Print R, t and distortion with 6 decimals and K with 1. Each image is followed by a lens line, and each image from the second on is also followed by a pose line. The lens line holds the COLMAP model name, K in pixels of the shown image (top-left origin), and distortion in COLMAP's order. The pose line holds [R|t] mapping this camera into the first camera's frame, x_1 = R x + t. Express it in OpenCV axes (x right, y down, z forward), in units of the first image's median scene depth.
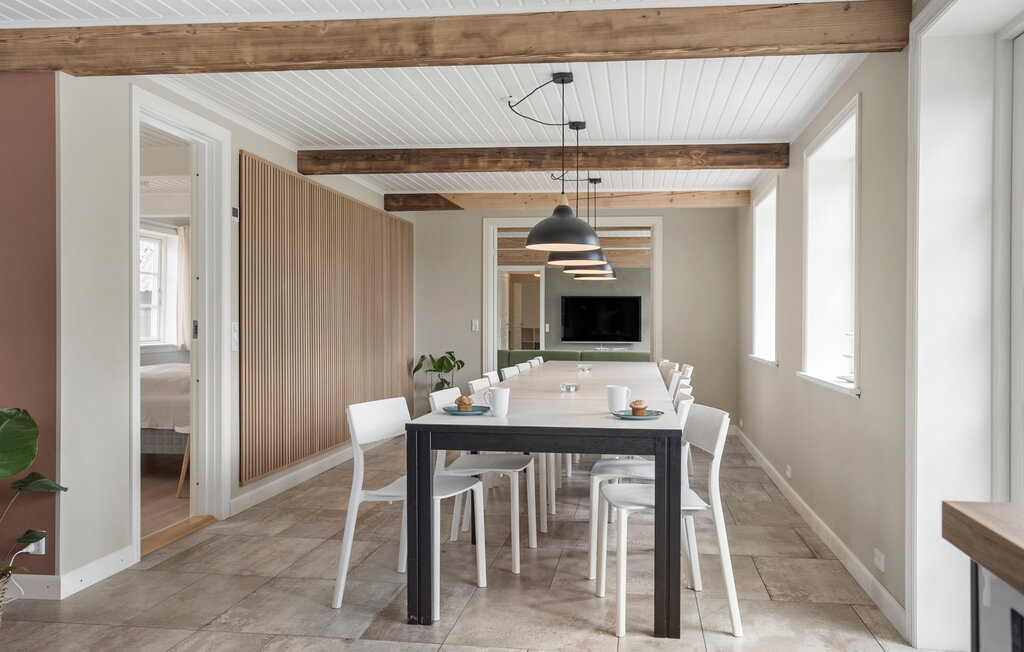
lens RADIAL K [[895.2, 0, 513.0], [0, 895.2, 325.4], [0, 0, 1]] dist [-0.001161, -0.000093]
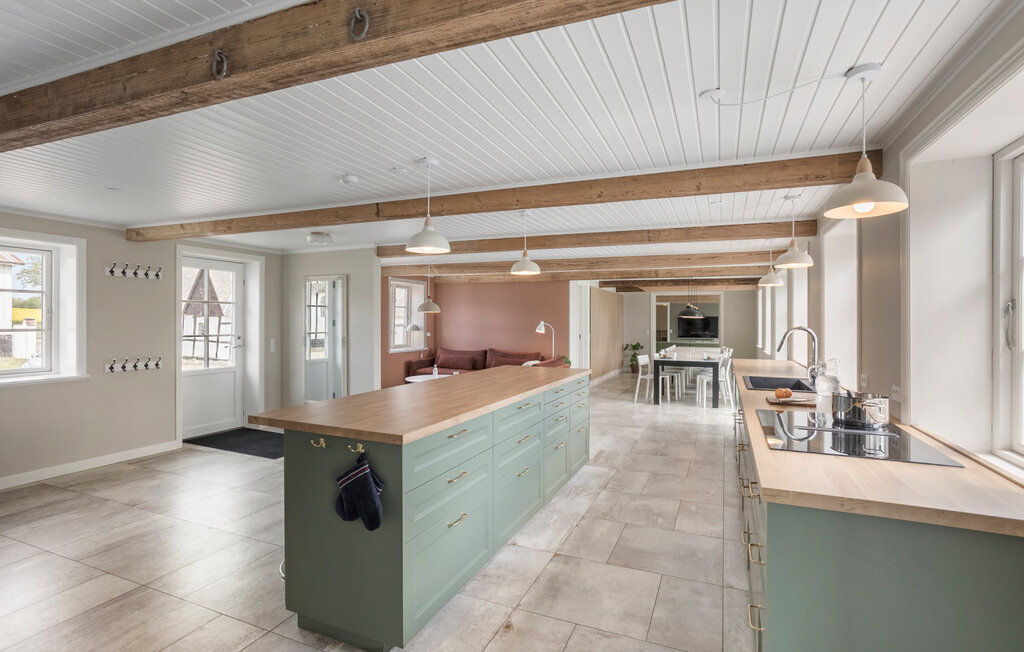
lens RADIAL K [[501.2, 0, 508.7], [0, 501.2, 323.1], [0, 0, 1]] dist [-0.019035, 0.000912]
pose [[0.965450, -0.000924, -0.260588, -0.128931], [-0.000705, 0.999981, -0.006156, -0.045104], [0.260588, 0.006127, 0.965431, -1.253493]]
